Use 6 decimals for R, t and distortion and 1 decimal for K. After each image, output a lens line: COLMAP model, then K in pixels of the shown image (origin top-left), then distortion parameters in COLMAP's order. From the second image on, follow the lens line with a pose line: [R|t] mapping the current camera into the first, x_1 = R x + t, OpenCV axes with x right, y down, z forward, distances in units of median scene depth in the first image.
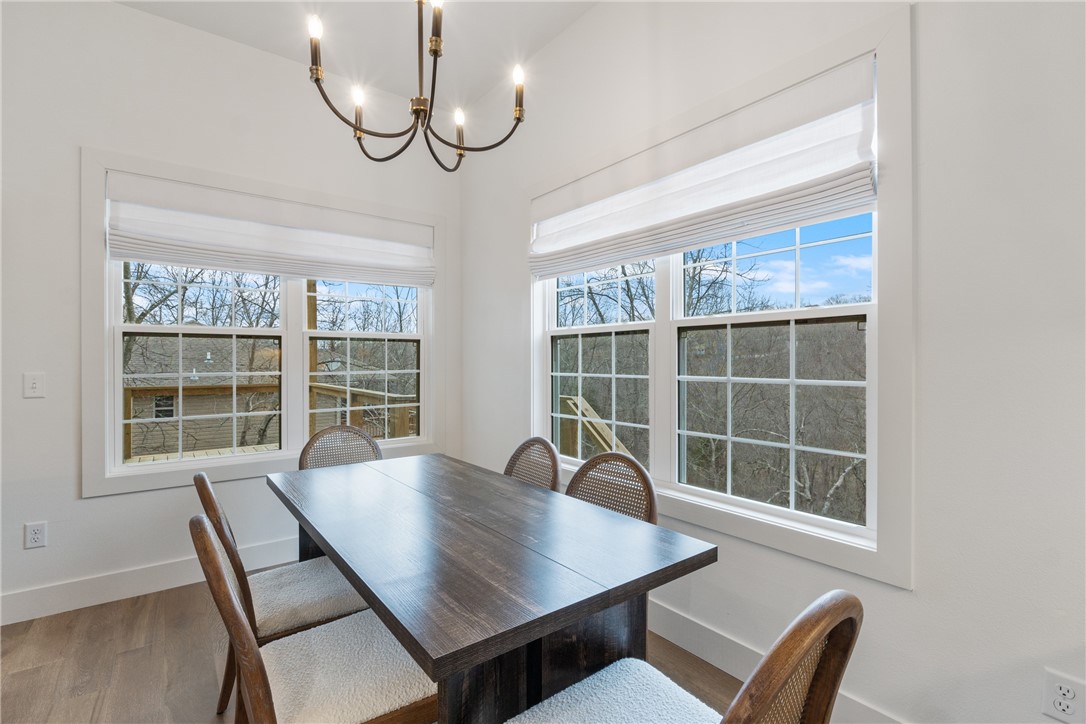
lens RADIAL K [[492.8, 0, 535.6], [0, 492.8, 363.5], [0, 0, 1]] dist [-0.012976, 0.001783]
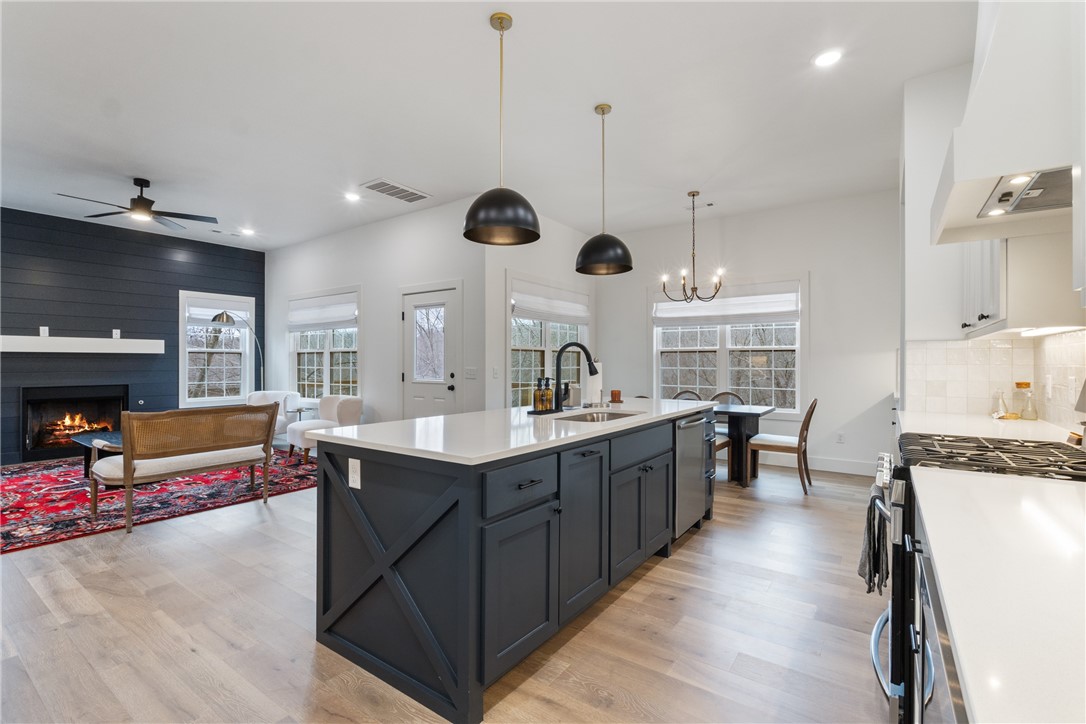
lens RADIAL K [[492.8, 0, 537.5], [0, 492.8, 360.4], [0, 0, 1]] dist [-0.012976, 0.001783]
pose [[0.948715, 0.002961, 0.316118, -1.287004], [-0.000386, 0.999966, -0.008207, 0.004163], [-0.316131, 0.007664, 0.948684, -1.035407]]
